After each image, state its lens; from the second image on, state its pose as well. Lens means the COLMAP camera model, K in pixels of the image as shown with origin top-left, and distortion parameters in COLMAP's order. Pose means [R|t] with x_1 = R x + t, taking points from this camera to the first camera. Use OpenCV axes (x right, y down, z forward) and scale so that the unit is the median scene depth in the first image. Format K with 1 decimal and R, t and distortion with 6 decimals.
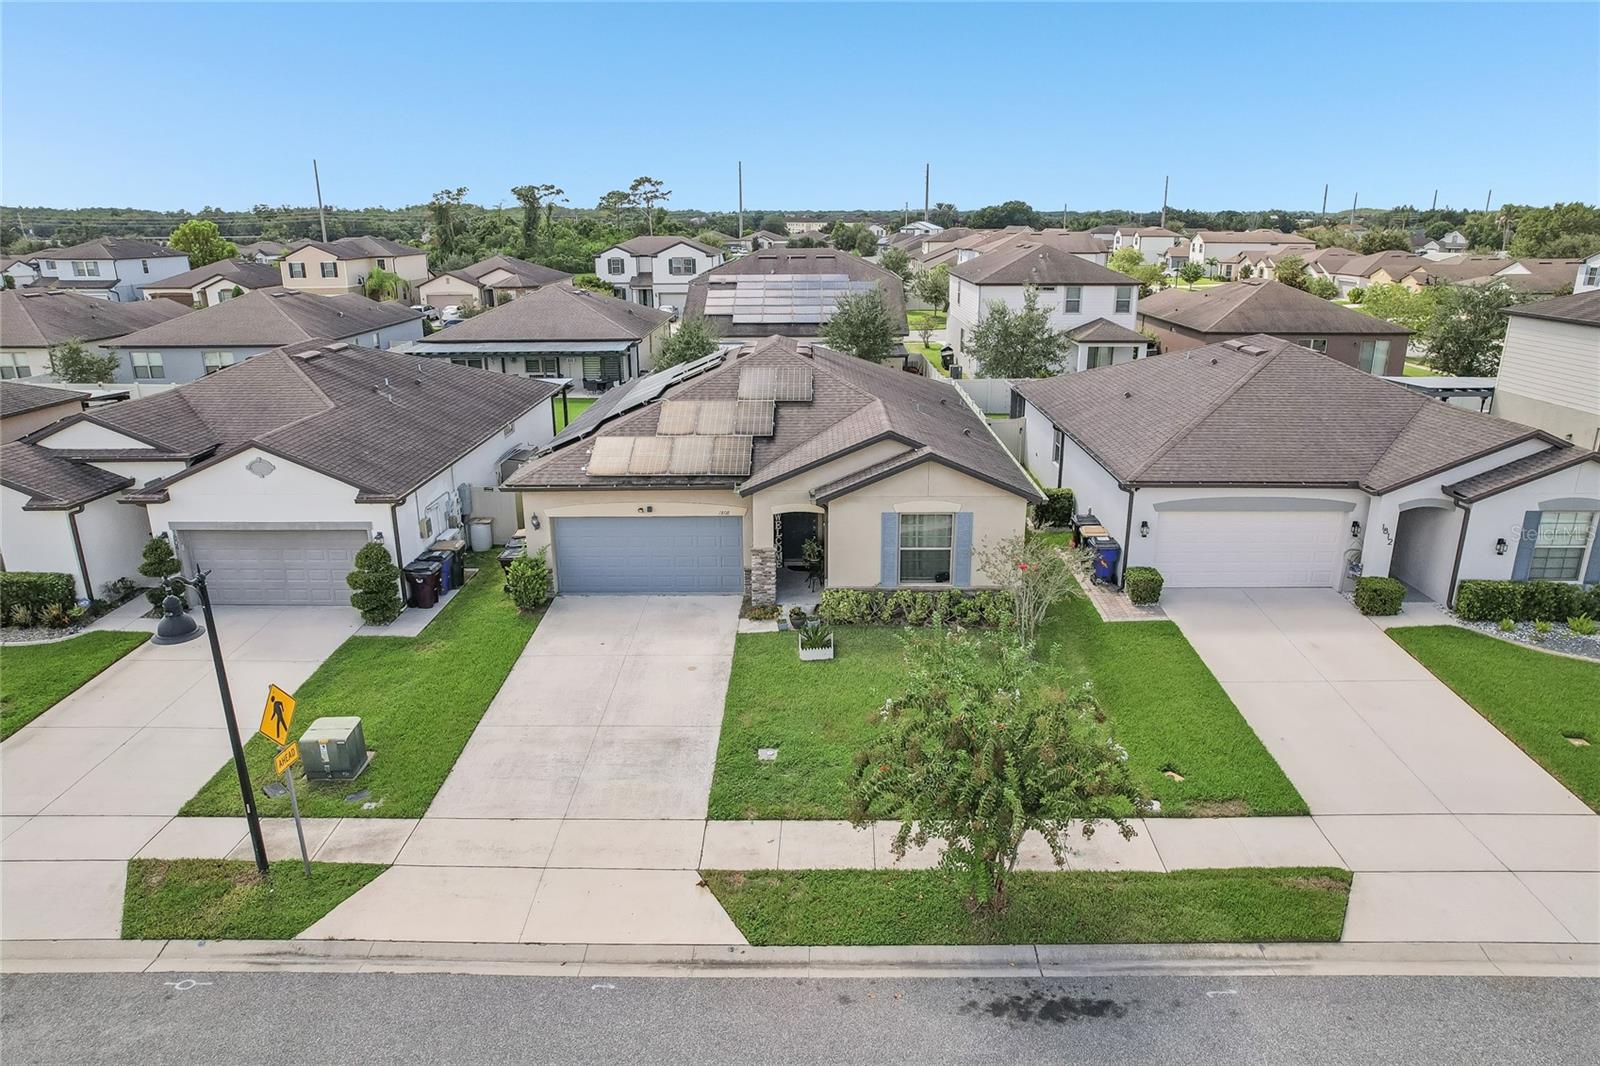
lens RADIAL K [[1023.0, 0, 800.6], [0, 1023.0, 534.6], [0, 0, 1]] dist [-0.071029, 0.056812]
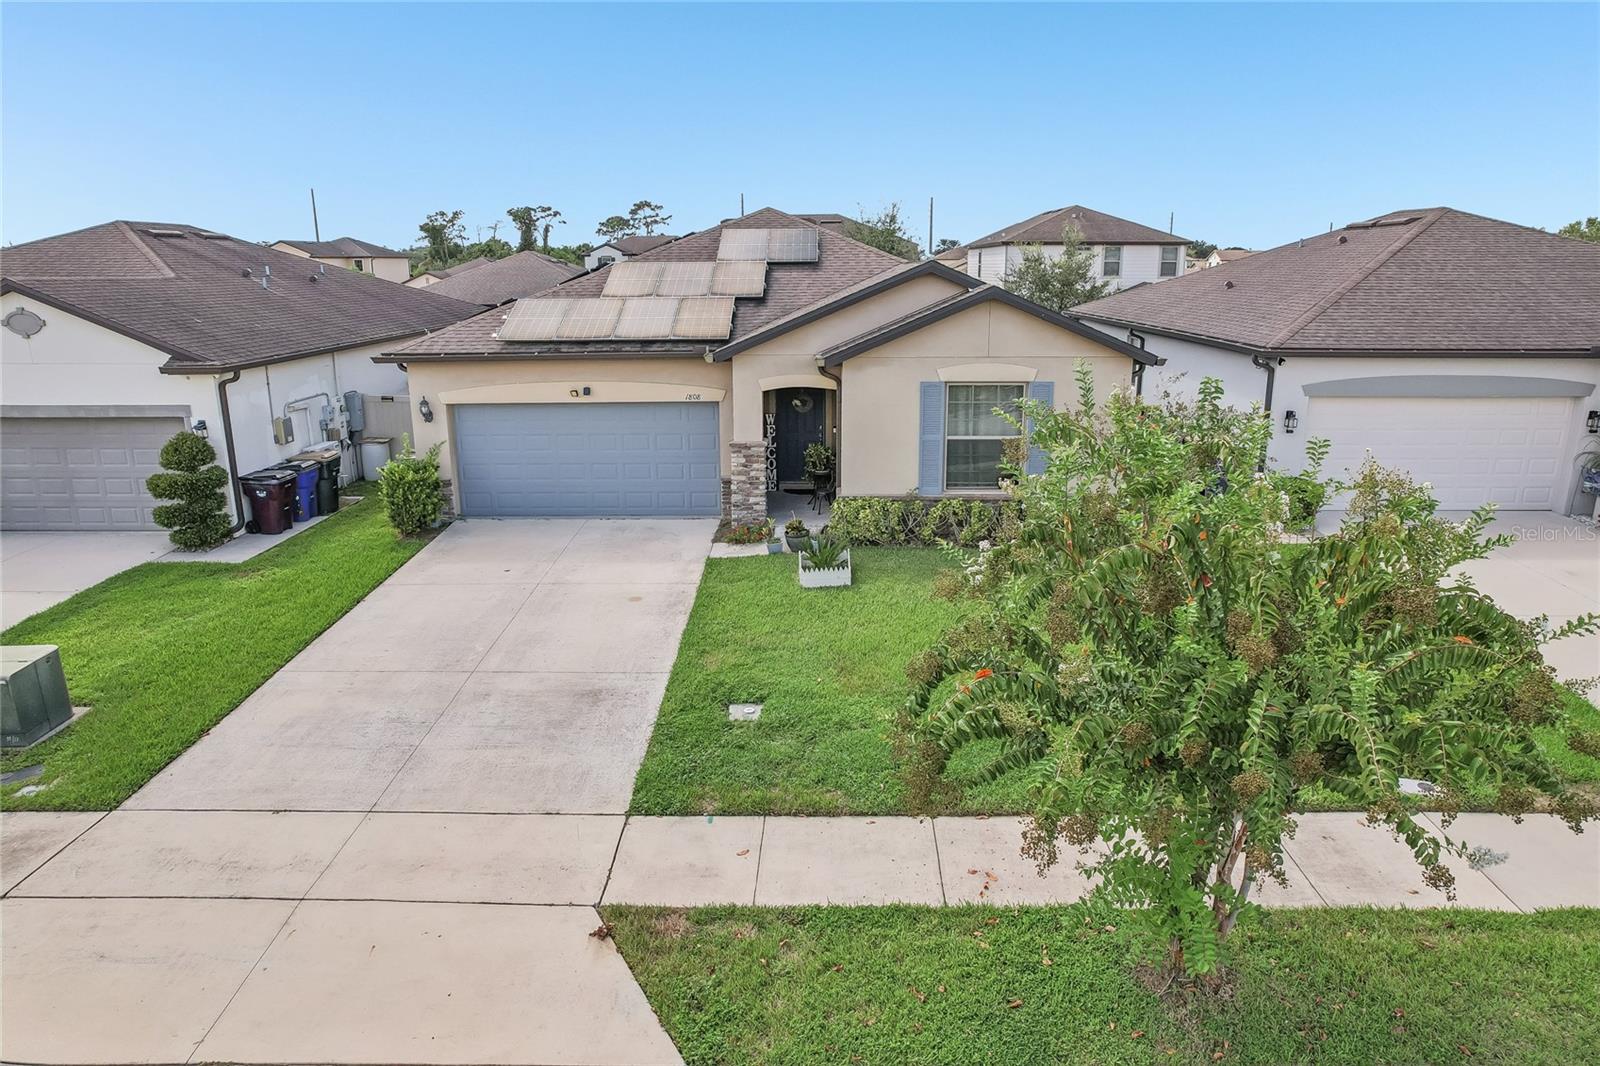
lens RADIAL K [[1023.0, 0, 799.2], [0, 1023.0, 534.7], [0, 0, 1]] dist [-0.071029, 0.056812]
pose [[0.999990, 0.002133, -0.003853, 0.001167], [-0.002300, 0.999035, -0.043863, 0.107717], [0.003756, 0.043871, 0.999030, 0.313907]]
